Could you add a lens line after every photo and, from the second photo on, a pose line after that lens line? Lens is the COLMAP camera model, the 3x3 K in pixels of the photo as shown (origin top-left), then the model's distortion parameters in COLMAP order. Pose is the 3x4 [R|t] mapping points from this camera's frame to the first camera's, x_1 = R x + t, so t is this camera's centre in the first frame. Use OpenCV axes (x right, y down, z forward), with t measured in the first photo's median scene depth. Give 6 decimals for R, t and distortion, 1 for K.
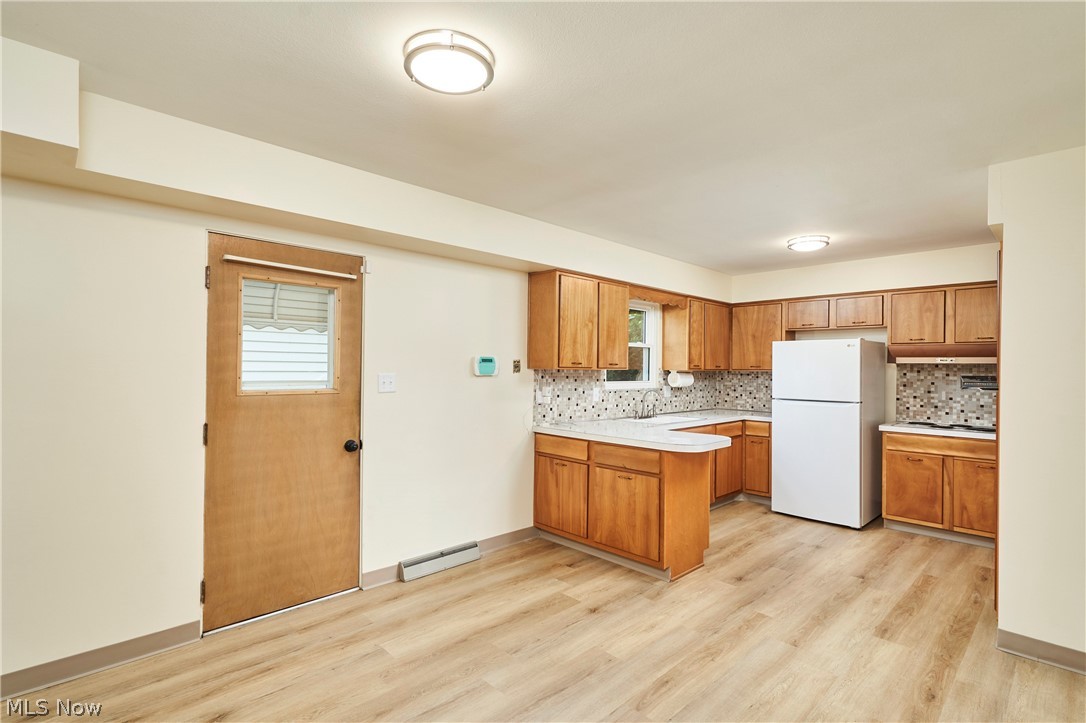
lens RADIAL K [[518.9, 0, 543.3], [0, 518.9, 359.7], [0, 0, 1]] dist [0.003042, 0.000898]
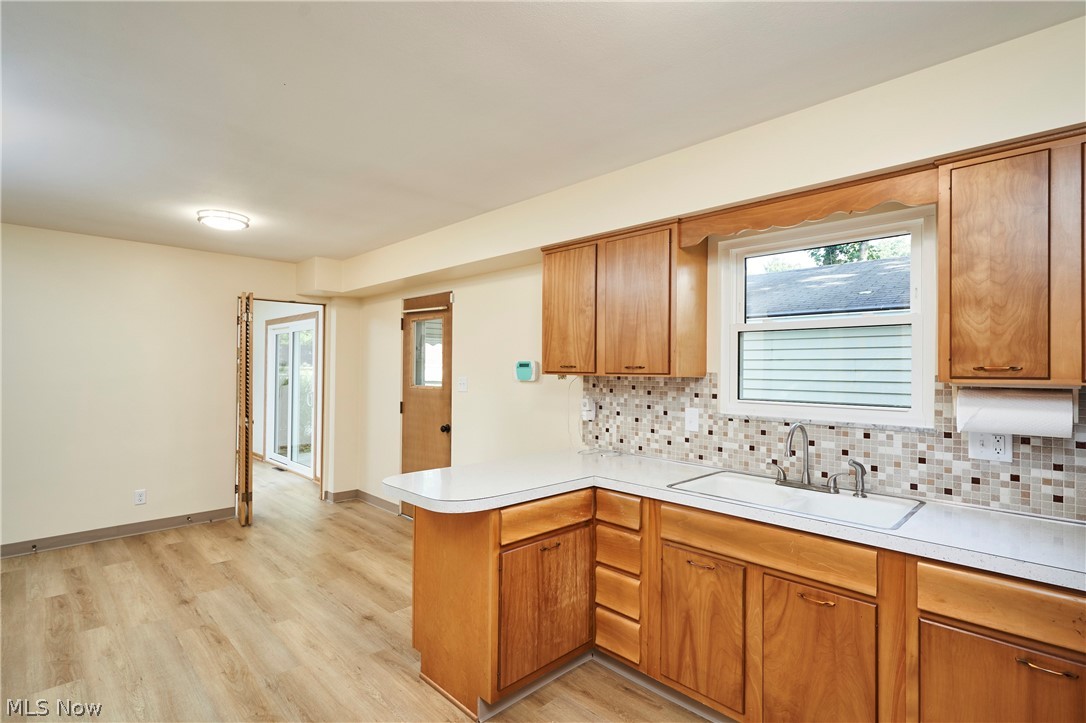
lens RADIAL K [[518.9, 0, 544.7], [0, 518.9, 363.1], [0, 0, 1]] dist [0.003042, 0.000898]
pose [[0.012572, -0.020714, -0.999706, 1.039910], [0.007436, 0.999760, -0.020622, 0.021956], [0.999893, -0.007175, 0.012723, 1.259284]]
